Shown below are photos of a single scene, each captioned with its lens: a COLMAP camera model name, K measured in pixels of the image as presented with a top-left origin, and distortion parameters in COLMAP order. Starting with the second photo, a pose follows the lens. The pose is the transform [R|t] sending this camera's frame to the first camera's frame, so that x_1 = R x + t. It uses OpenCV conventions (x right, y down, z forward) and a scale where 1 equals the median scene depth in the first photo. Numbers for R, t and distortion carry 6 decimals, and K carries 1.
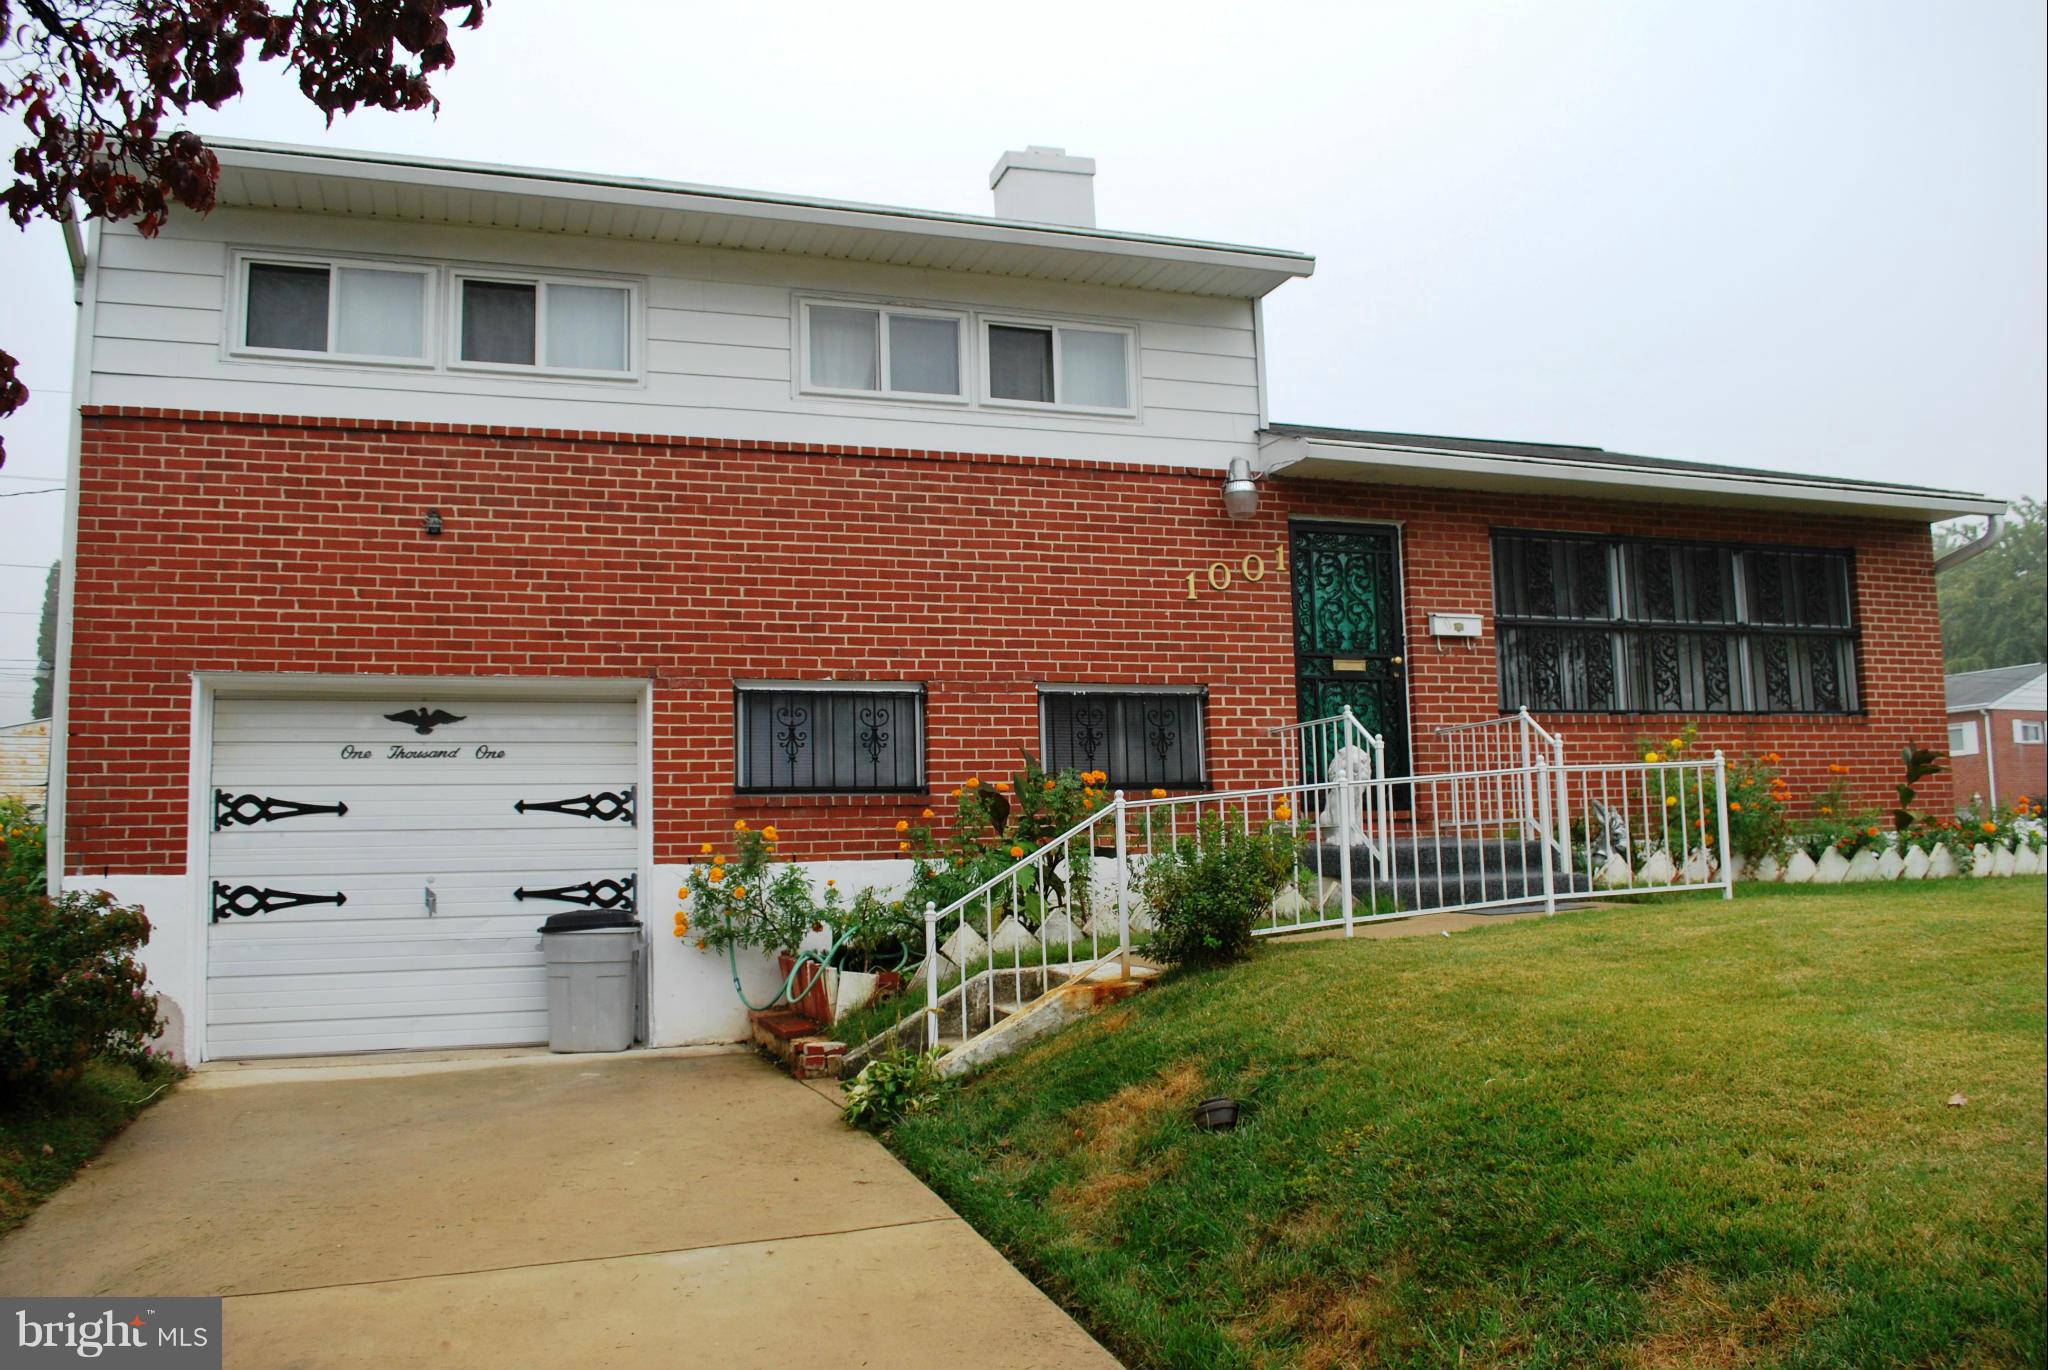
lens RADIAL K [[1618.4, 0, 1025.6], [0, 1618.4, 685.8], [0, 0, 1]] dist [-0.101034, 0.009376]
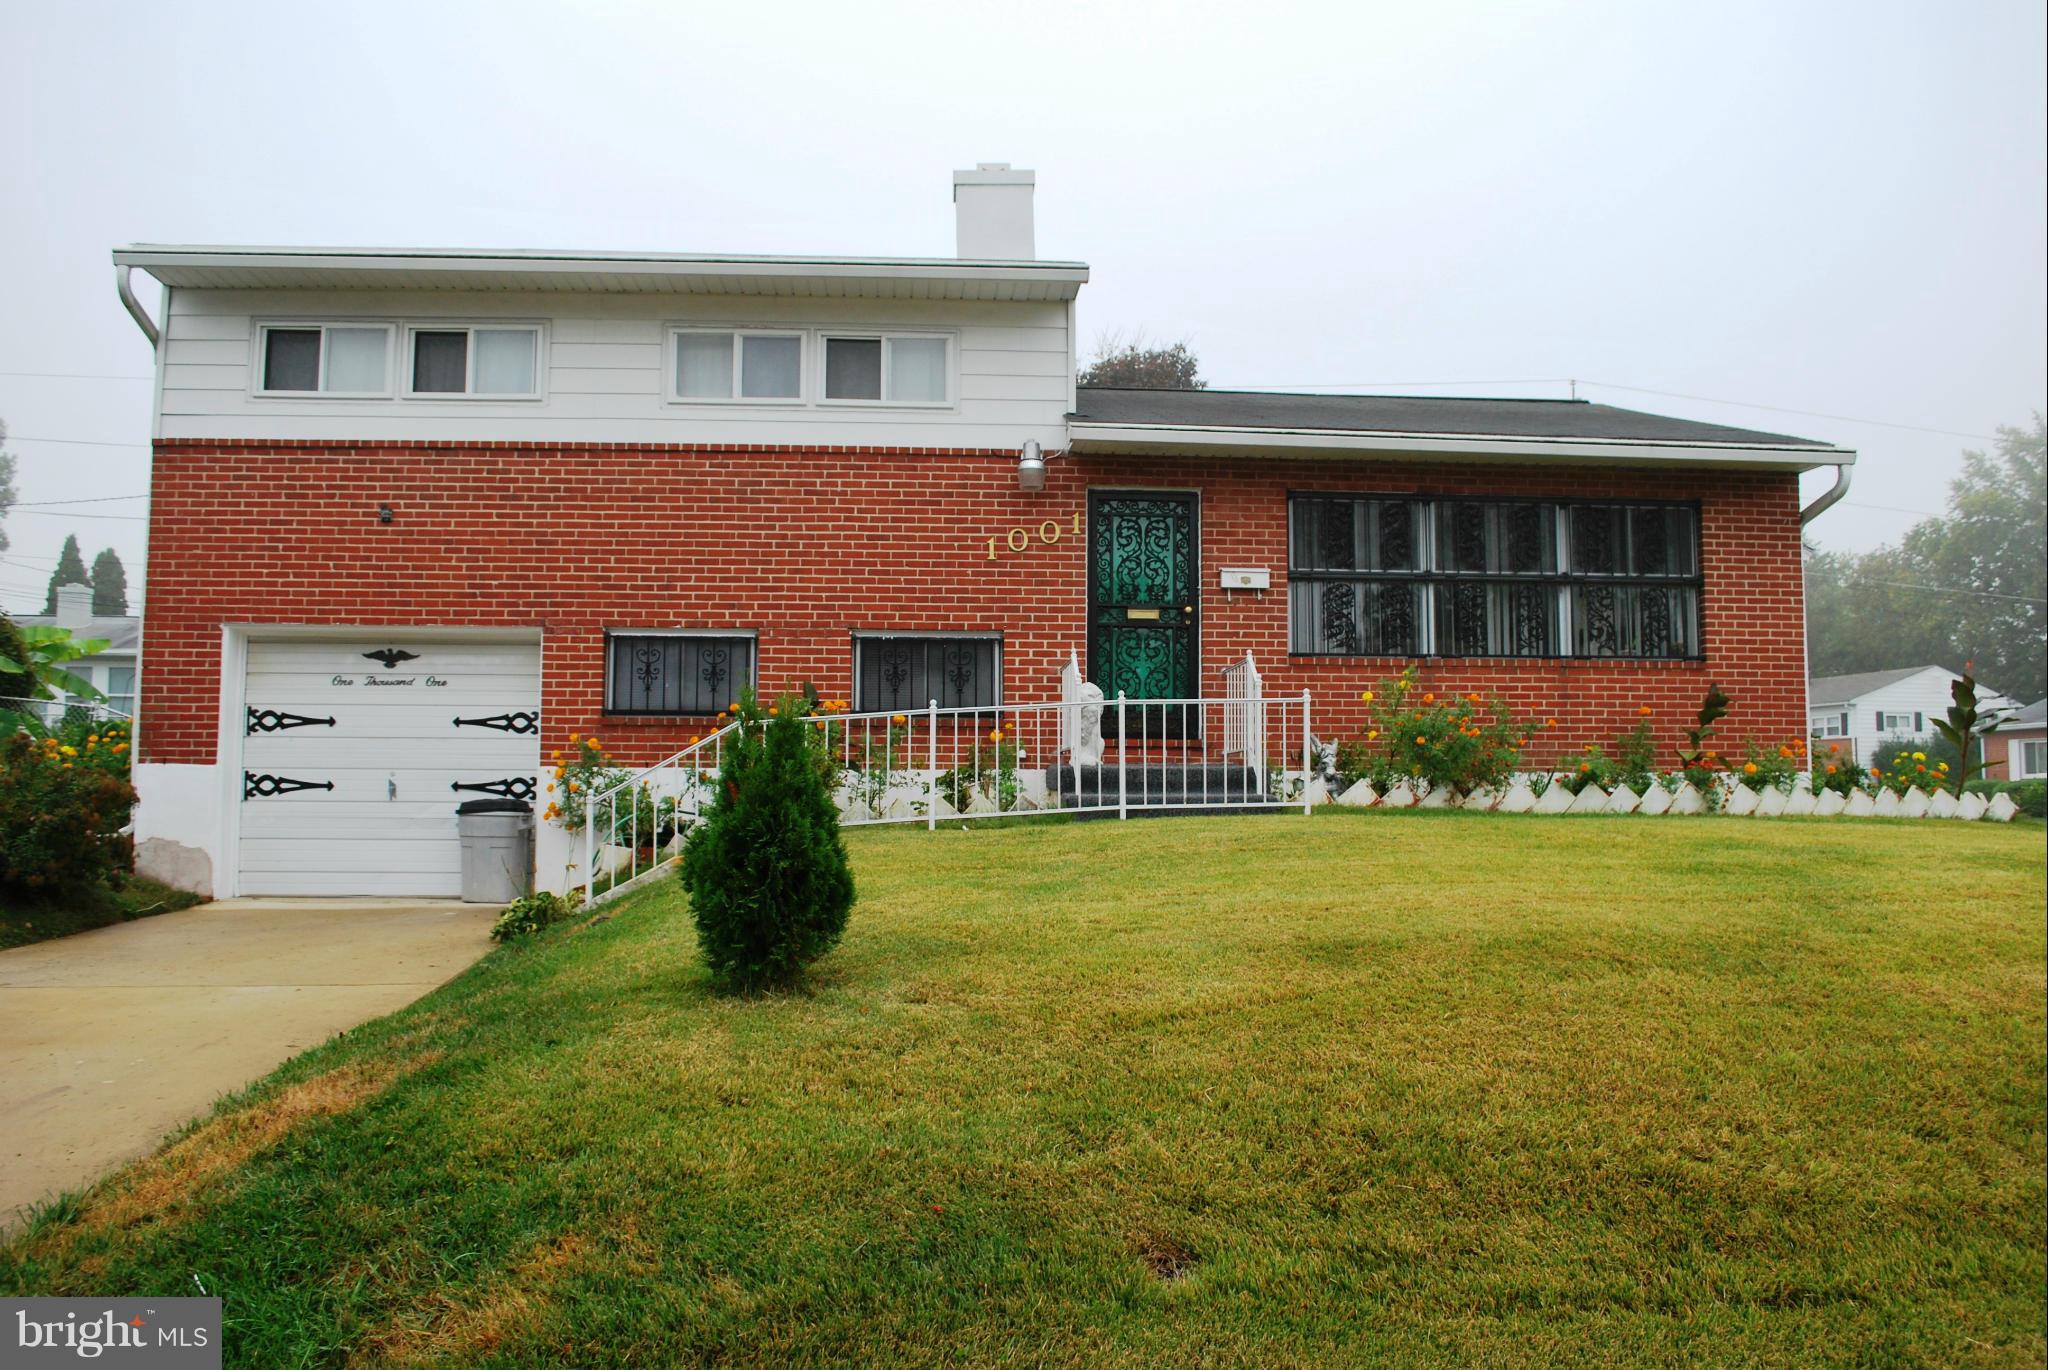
lens RADIAL K [[1618.4, 0, 1022.0], [0, 1618.4, 677.5], [0, 0, 1]] dist [-0.101034, 0.009376]
pose [[0.965240, 0.008247, -0.261235, 0.487789], [0.000061, 0.999495, 0.031779, -0.004711], [0.261365, -0.030690, 0.964752, -0.172093]]
